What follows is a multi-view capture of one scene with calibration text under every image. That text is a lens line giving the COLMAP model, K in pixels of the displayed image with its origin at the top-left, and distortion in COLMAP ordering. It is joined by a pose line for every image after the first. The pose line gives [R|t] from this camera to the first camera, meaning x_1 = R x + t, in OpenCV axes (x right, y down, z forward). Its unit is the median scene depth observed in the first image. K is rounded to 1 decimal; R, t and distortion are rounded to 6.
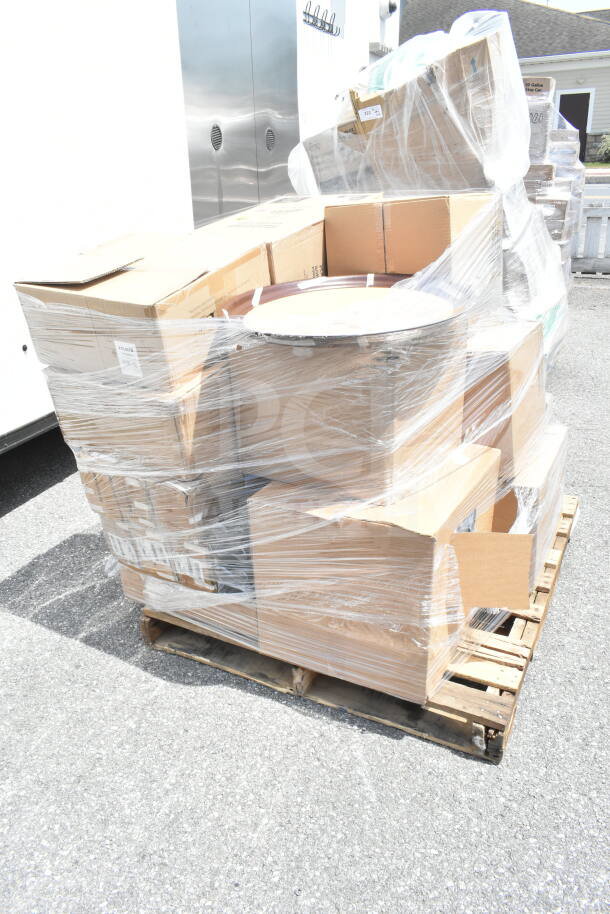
lens RADIAL K [[703.5, 0, 301.8], [0, 703.5, 460.8], [0, 0, 1]] dist [-0.019643, 0.009224]
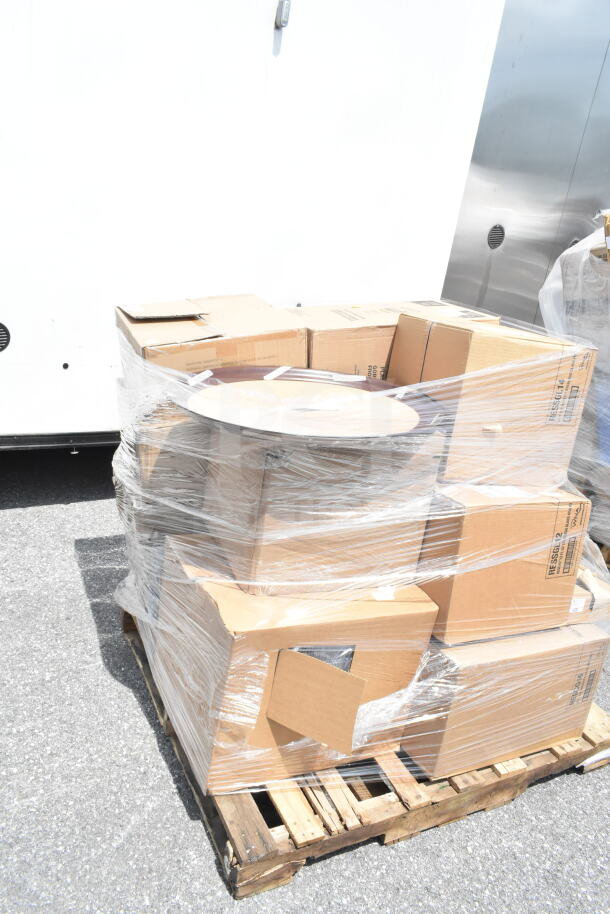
lens RADIAL K [[703.5, 0, 301.8], [0, 703.5, 460.8], [0, 0, 1]] dist [-0.019643, 0.009224]
pose [[0.796305, 0.345294, -0.496660, 0.564087], [-0.391549, 0.920080, 0.011891, -0.140276], [0.461073, 0.184997, 0.867864, 0.110452]]
